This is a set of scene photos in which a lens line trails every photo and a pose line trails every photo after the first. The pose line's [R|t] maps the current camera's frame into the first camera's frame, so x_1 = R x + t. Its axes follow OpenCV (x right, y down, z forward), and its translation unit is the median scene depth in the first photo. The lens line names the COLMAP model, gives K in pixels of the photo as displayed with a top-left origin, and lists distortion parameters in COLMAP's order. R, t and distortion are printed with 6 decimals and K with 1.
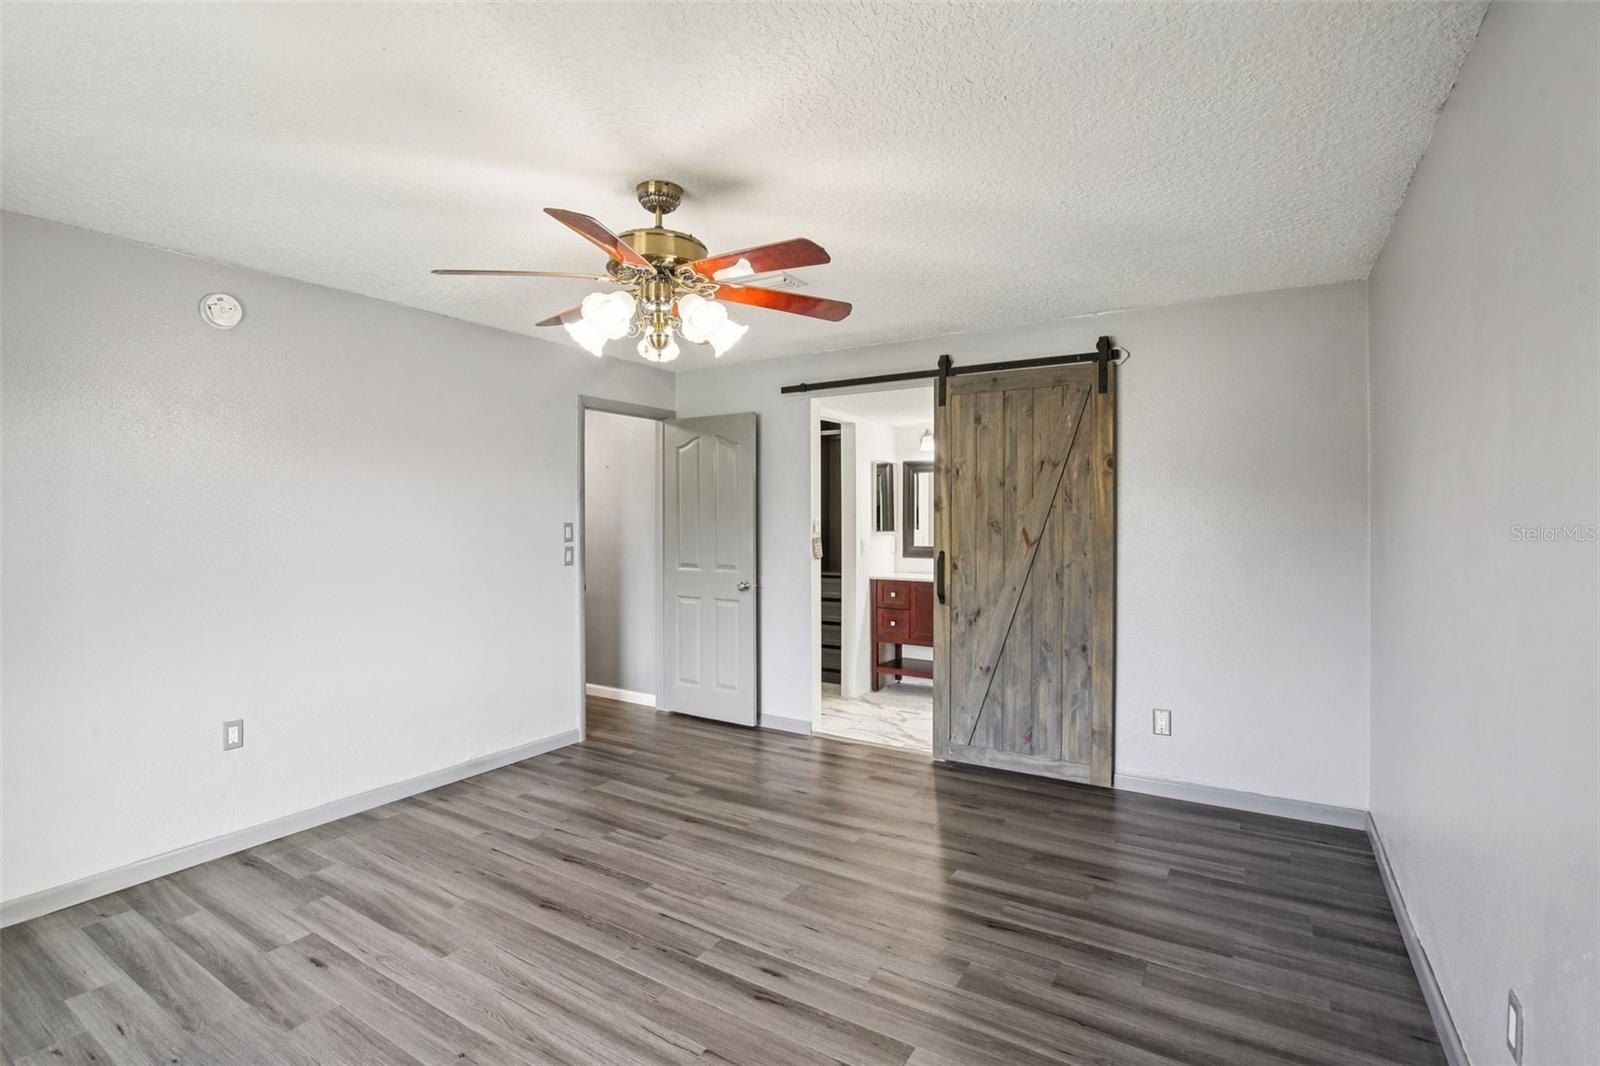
lens RADIAL K [[753.0, 0, 794.3], [0, 753.0, 528.0], [0, 0, 1]] dist [-0.025297, 0.000241]
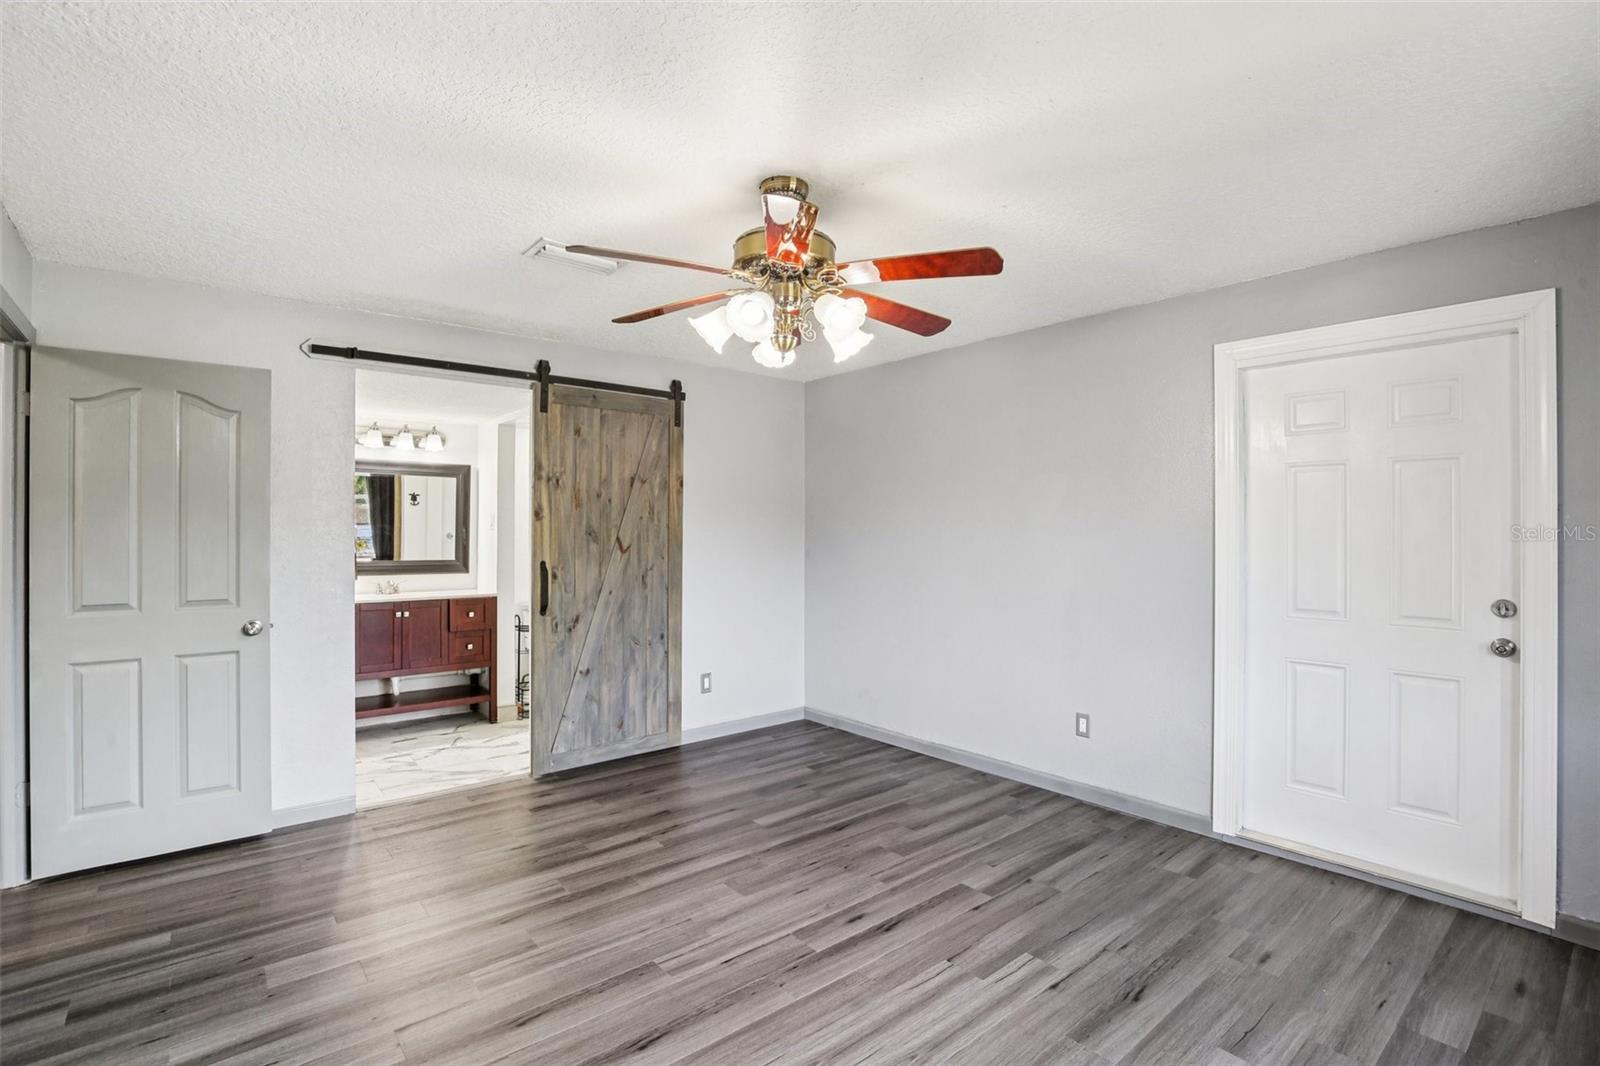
lens RADIAL K [[738.5, 0, 797.3], [0, 738.5, 542.4], [0, 0, 1]] dist [-0.023971, 0.000631]
pose [[0.308691, -0.015048, 0.951043, -0.649702], [0.009161, 0.999876, 0.012847, -0.003183], [-0.951118, 0.004746, 0.308790, 0.418361]]
